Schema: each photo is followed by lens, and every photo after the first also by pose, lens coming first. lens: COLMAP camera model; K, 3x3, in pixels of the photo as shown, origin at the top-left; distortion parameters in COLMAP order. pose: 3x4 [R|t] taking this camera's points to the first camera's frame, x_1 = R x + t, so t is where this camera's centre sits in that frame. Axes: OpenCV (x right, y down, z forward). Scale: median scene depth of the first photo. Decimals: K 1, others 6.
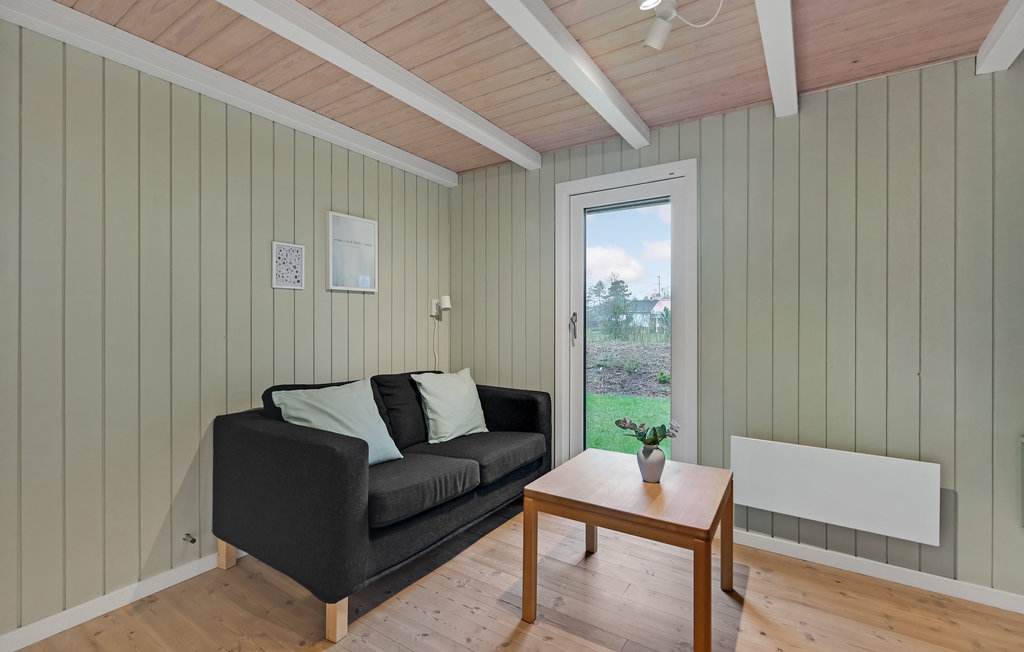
lens RADIAL K [[454.5, 0, 509.8], [0, 454.5, 322.4], [0, 0, 1]] dist [-0.000555, 0.000020]
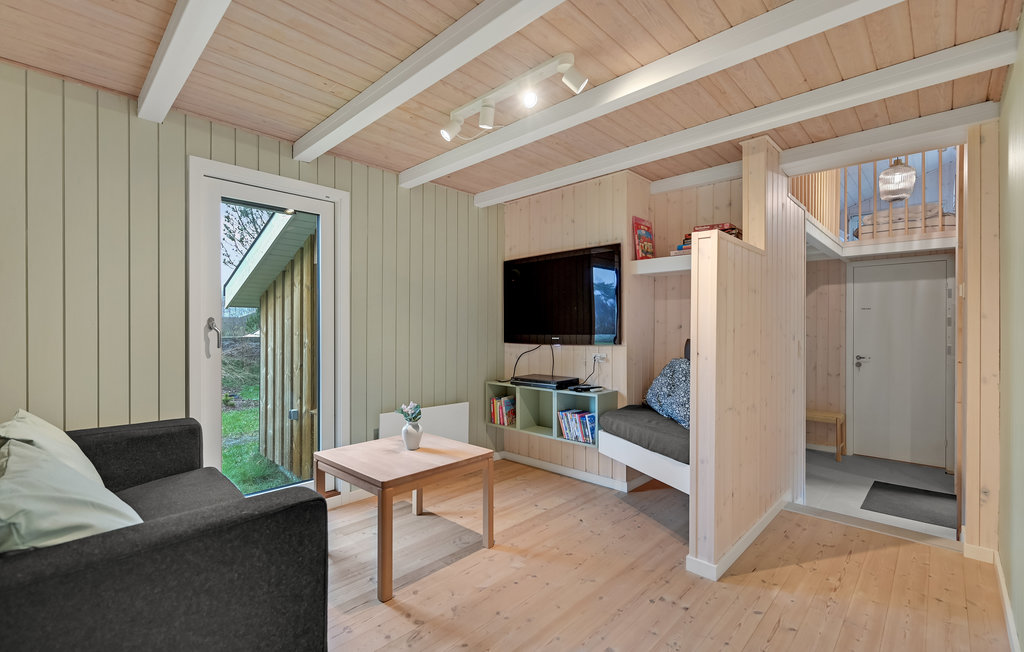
lens RADIAL K [[453.4, 0, 510.6], [0, 453.4, 330.0], [0, 0, 1]] dist [-0.004223, -0.000421]
pose [[0.176717, -0.005122, 0.984248, -0.785352], [-0.002485, 0.999981, 0.005650, -0.004346], [-0.984259, -0.003444, 0.176701, 0.410012]]
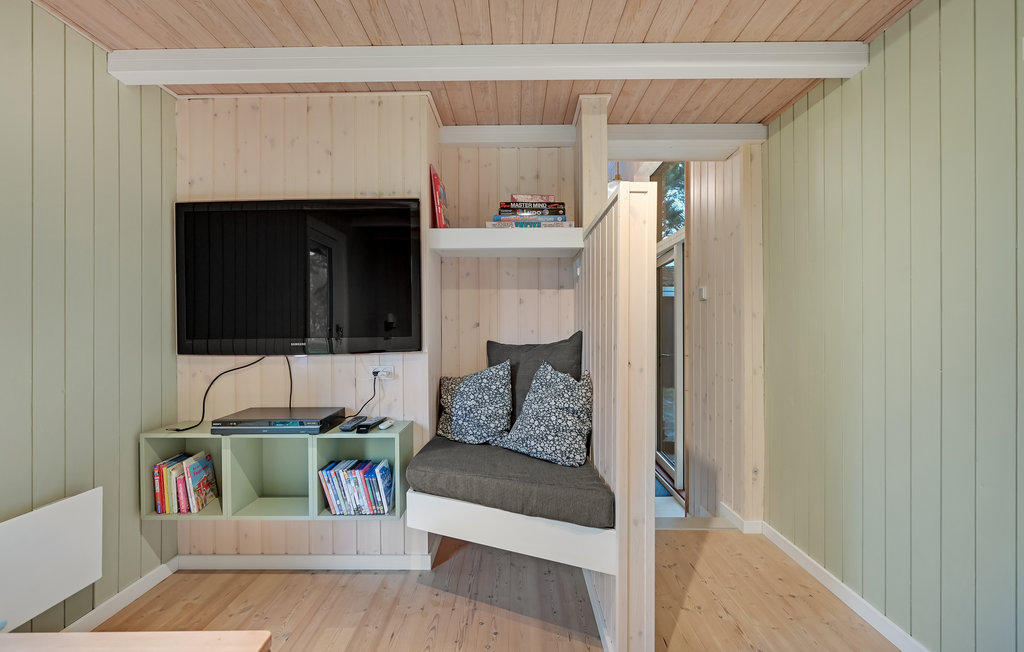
lens RADIAL K [[453.4, 0, 510.6], [0, 453.4, 330.0], [0, 0, 1]] dist [-0.004223, -0.000421]
pose [[-0.544718, -0.002443, 0.838616, -0.227205], [0.001414, 0.999992, 0.003832, 0.000536], [-0.838618, 0.003273, -0.544710, 0.676452]]
